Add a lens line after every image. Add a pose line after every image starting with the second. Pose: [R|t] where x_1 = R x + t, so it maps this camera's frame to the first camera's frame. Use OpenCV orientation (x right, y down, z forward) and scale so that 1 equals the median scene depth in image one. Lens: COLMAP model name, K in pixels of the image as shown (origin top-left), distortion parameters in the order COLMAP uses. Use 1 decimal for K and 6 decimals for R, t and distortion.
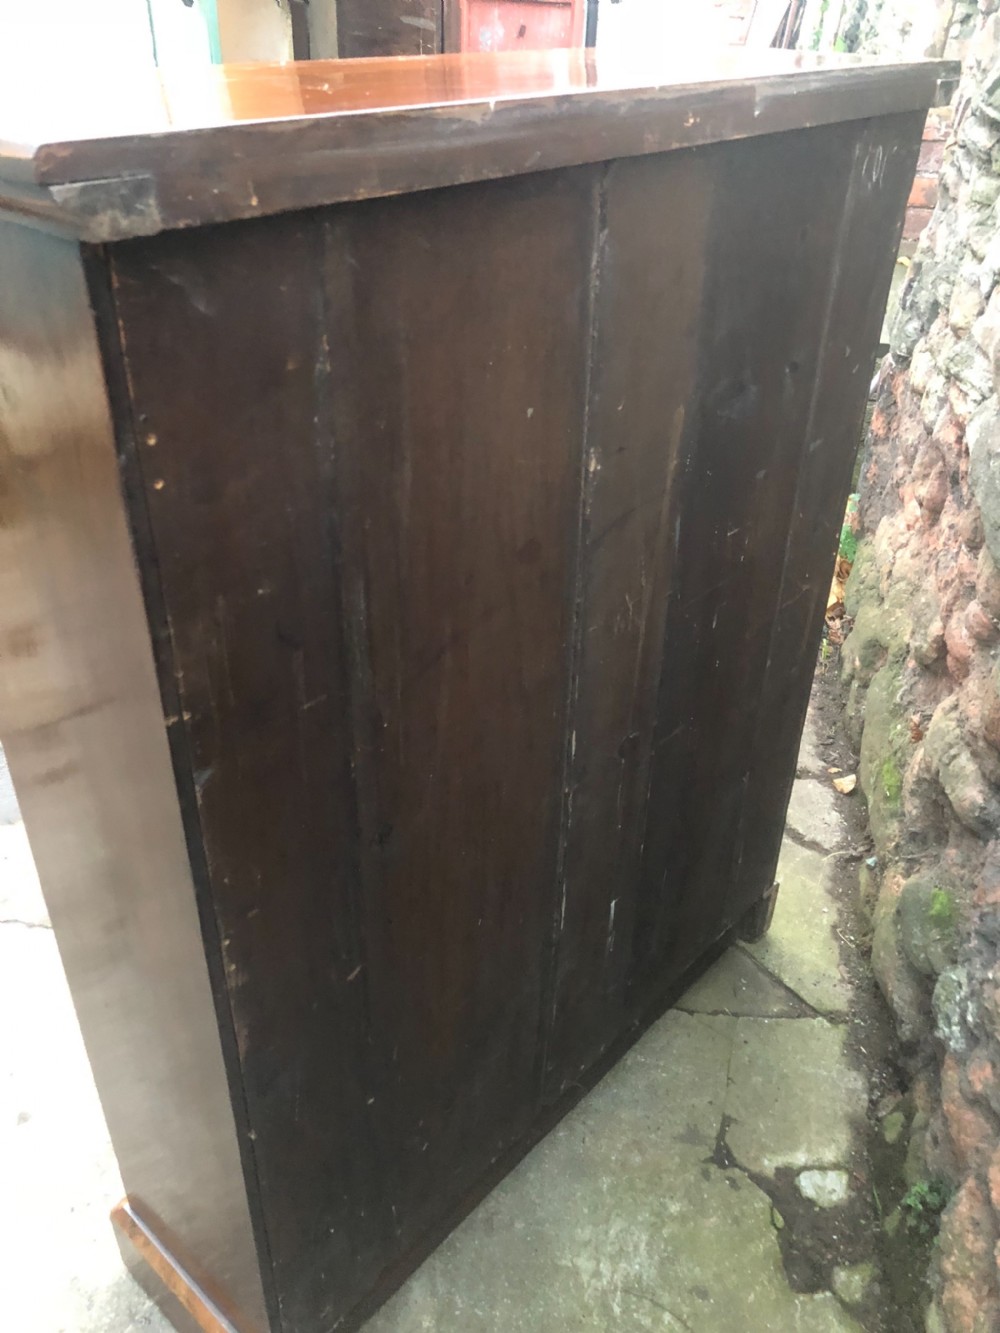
lens RADIAL K [[1090.6, 0, 500.8], [0, 1090.6, 662.7], [0, 0, 1]] dist [0.017887, -0.006555]
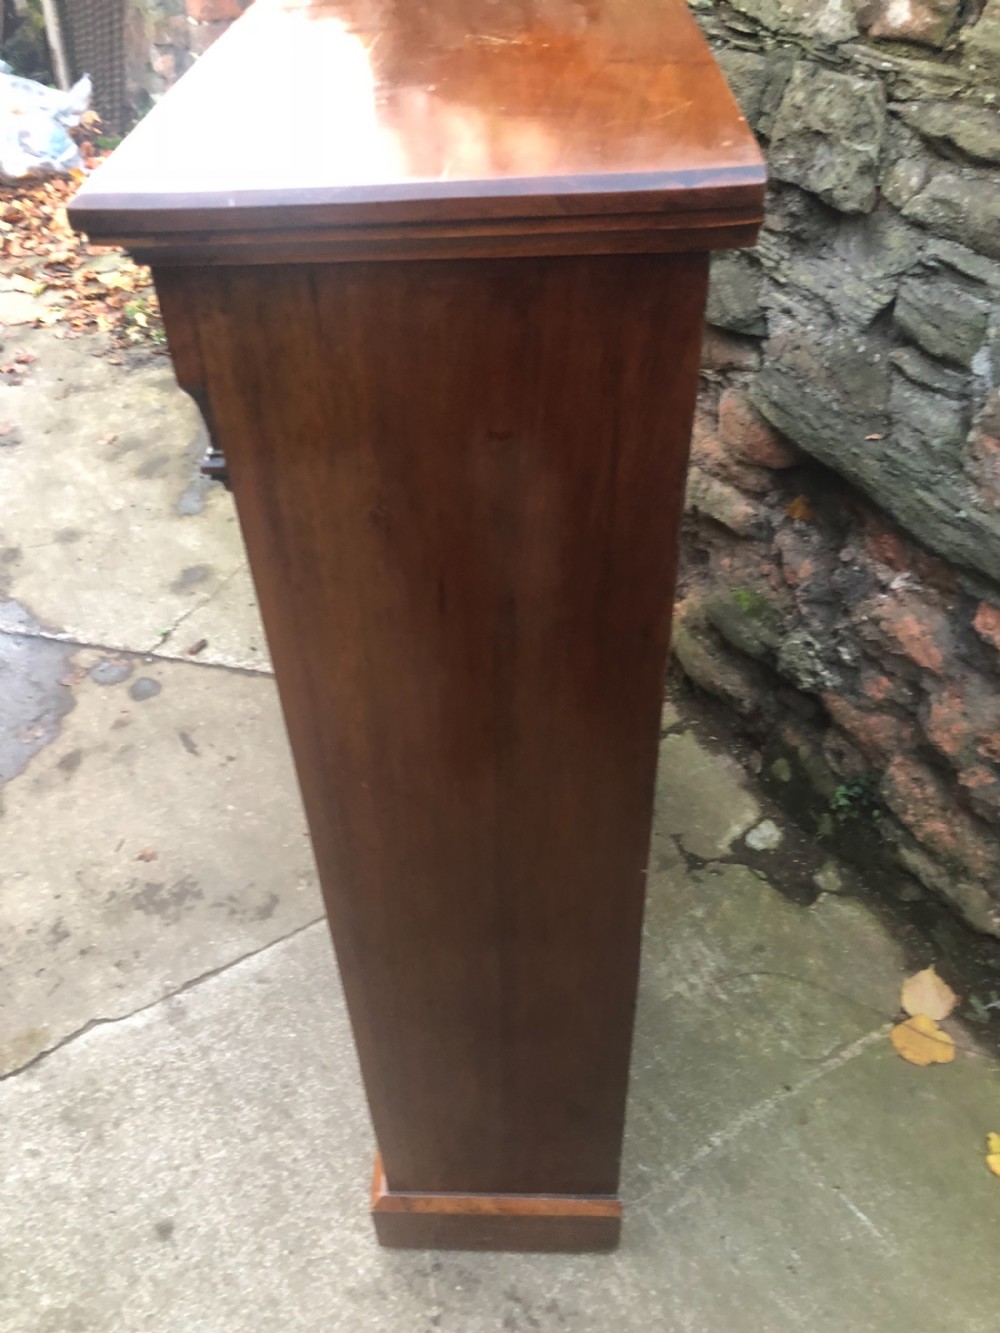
lens RADIAL K [[1096.4, 0, 491.8], [0, 1096.4, 683.1], [0, 0, 1]] dist [0.012467, 0.009254]
pose [[0.760564, -0.459755, 0.458441, -0.460295], [0.382825, 0.887850, 0.255280, -0.134912], [-0.524393, -0.018653, 0.851272, 0.073770]]
